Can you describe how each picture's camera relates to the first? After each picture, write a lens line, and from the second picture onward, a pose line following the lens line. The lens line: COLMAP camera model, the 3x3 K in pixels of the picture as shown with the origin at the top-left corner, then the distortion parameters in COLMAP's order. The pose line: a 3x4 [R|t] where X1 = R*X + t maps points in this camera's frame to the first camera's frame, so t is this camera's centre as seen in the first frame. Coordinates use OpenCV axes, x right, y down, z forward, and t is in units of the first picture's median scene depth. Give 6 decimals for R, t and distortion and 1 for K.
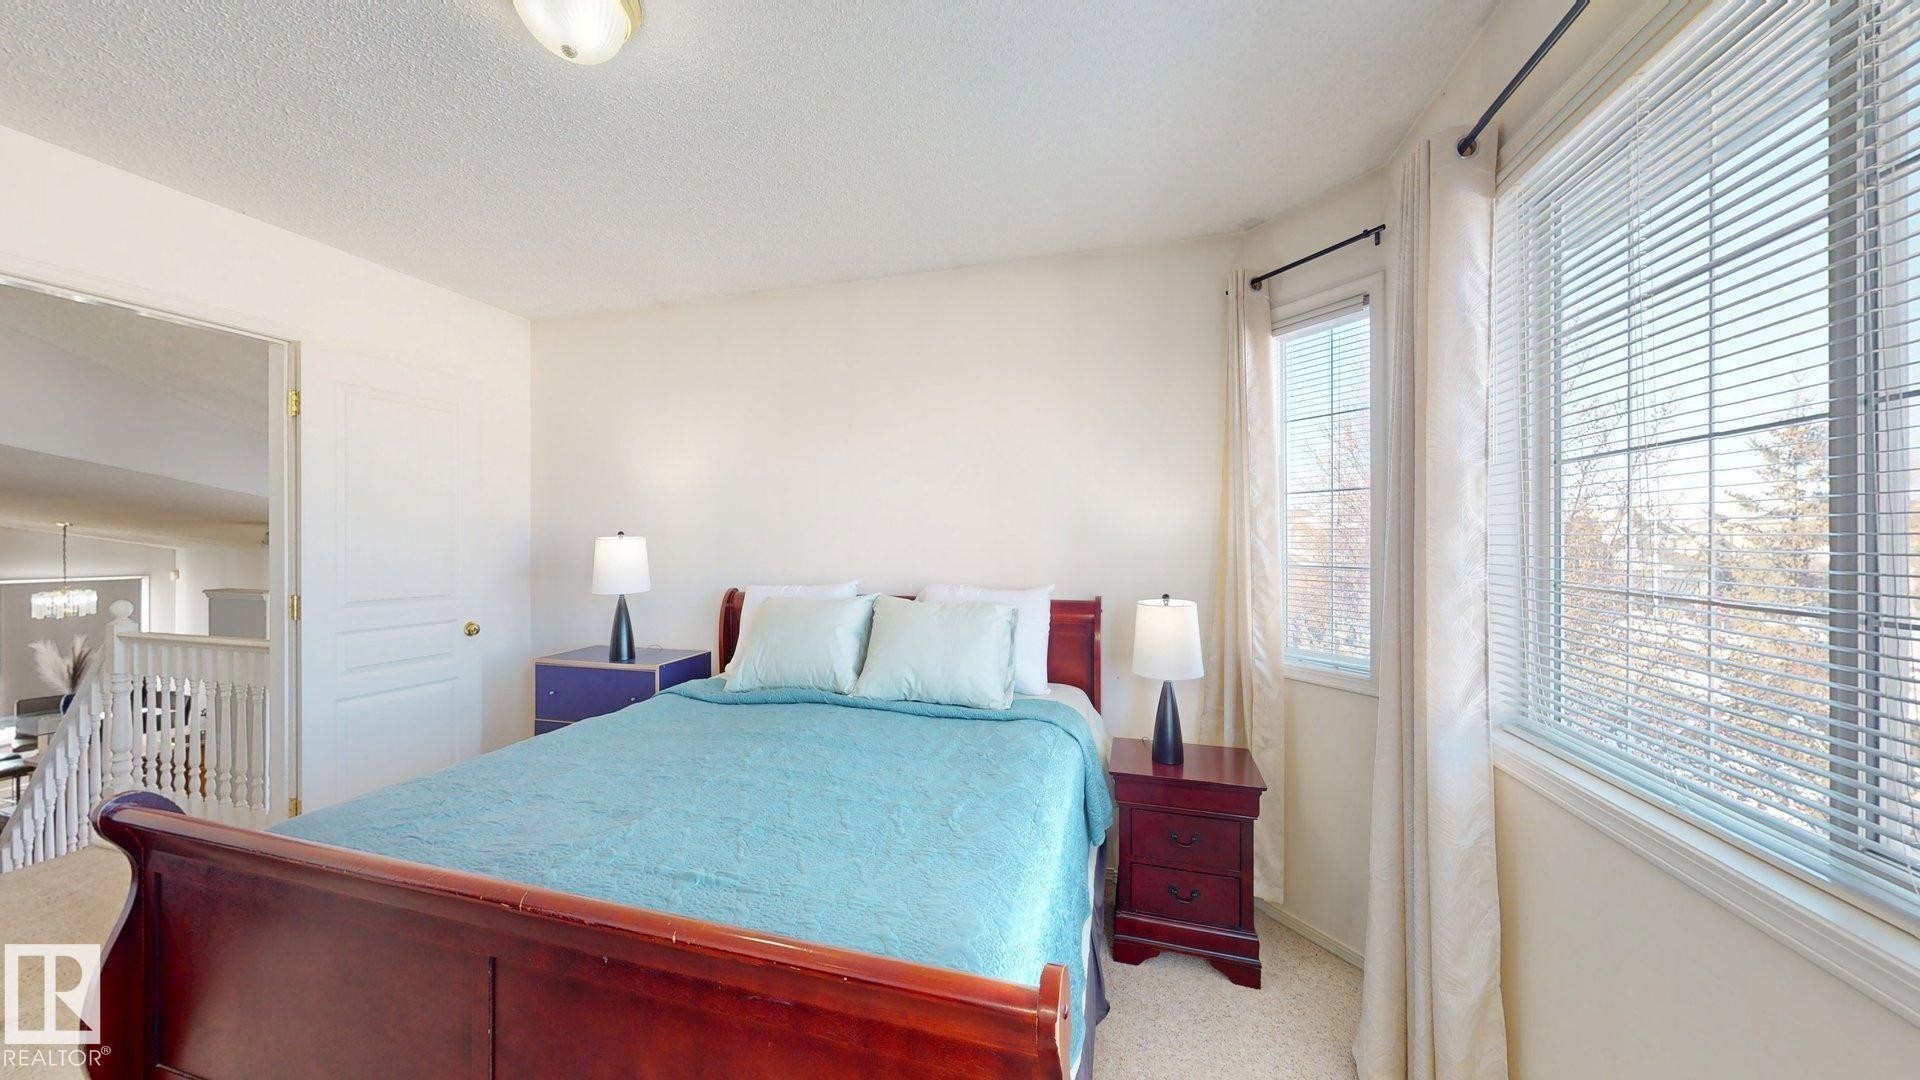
lens RADIAL K [[607.4, 0, 960.0], [0, 607.4, 540.0], [0, 0, 1]] dist [0.000591, -0.000079]
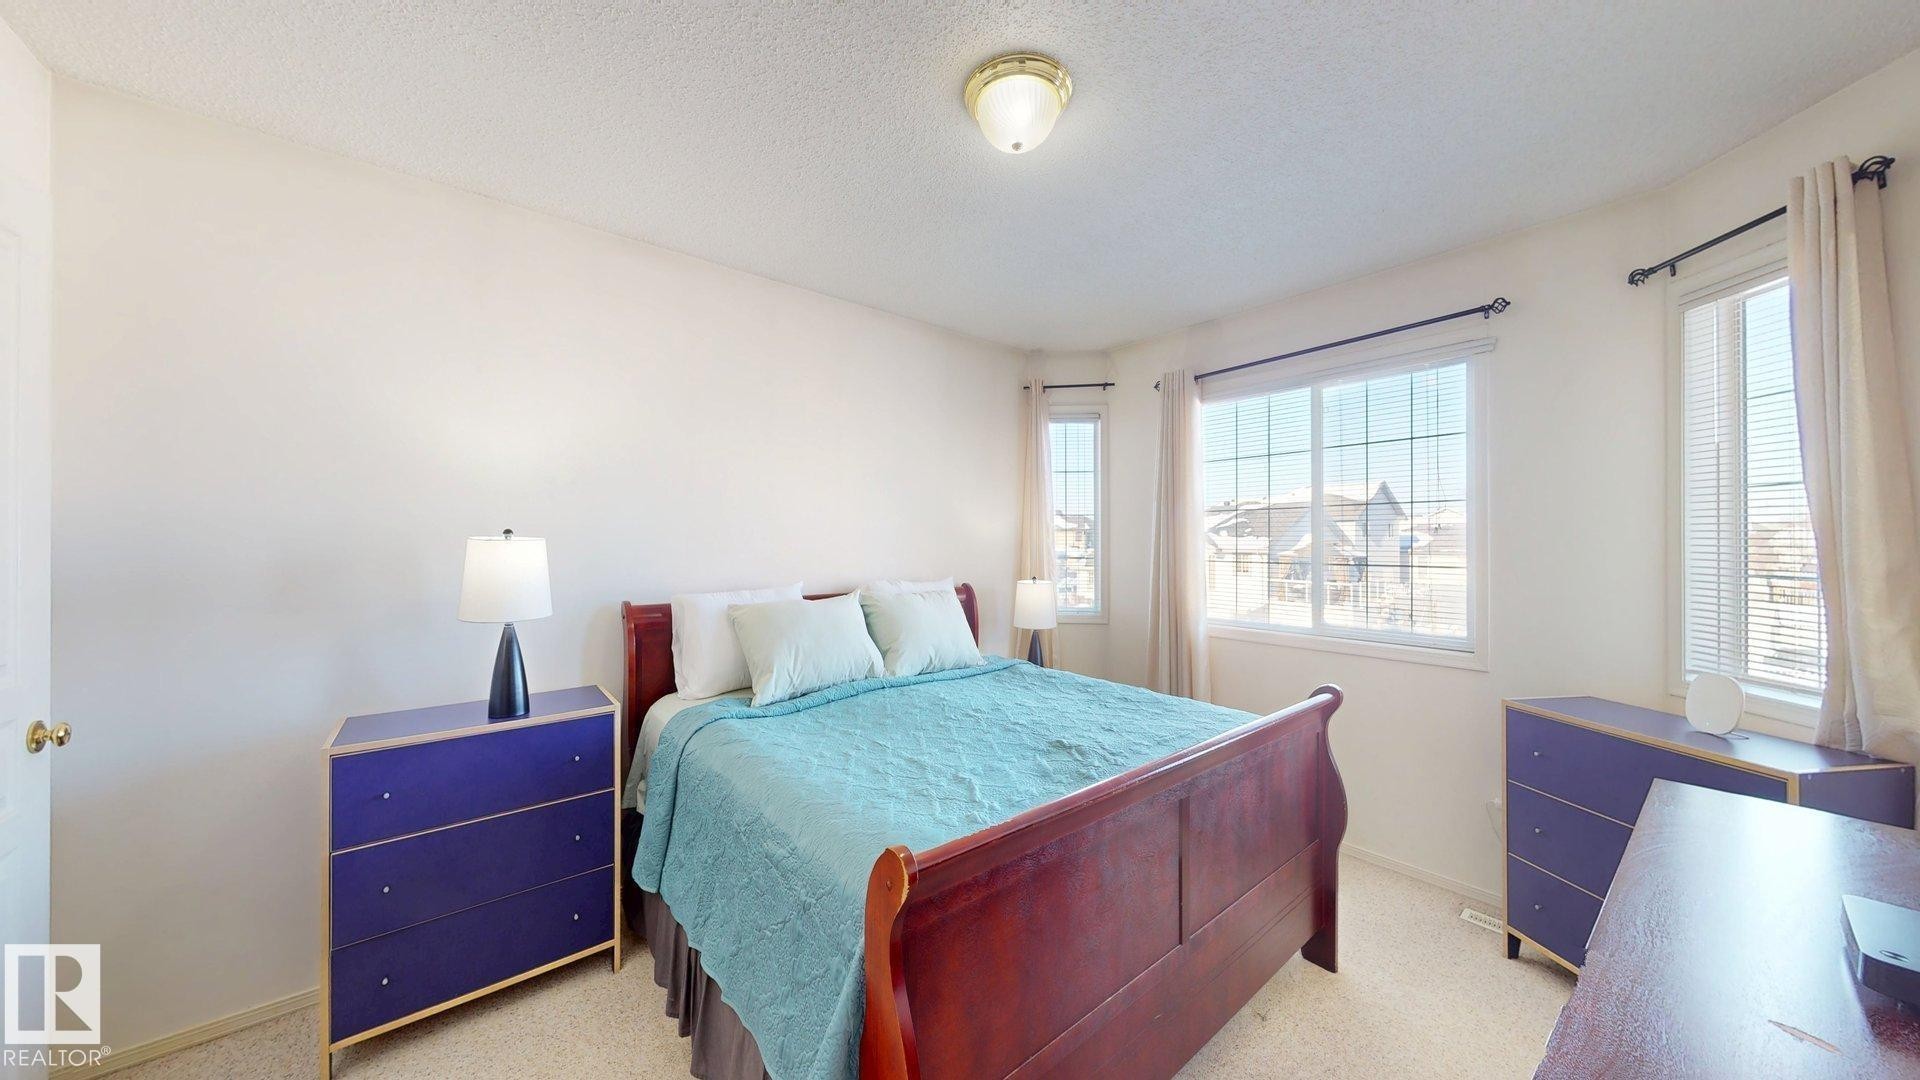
lens RADIAL K [[607.4, 0, 960.0], [0, 607.4, 540.0], [0, 0, 1]] dist [0.000591, -0.000079]
pose [[0.575296, 0.006897, 0.817916, -0.830961], [0.001182, 0.999956, -0.009264, 0.006991], [-0.817945, 0.006297, 0.575263, 0.192536]]
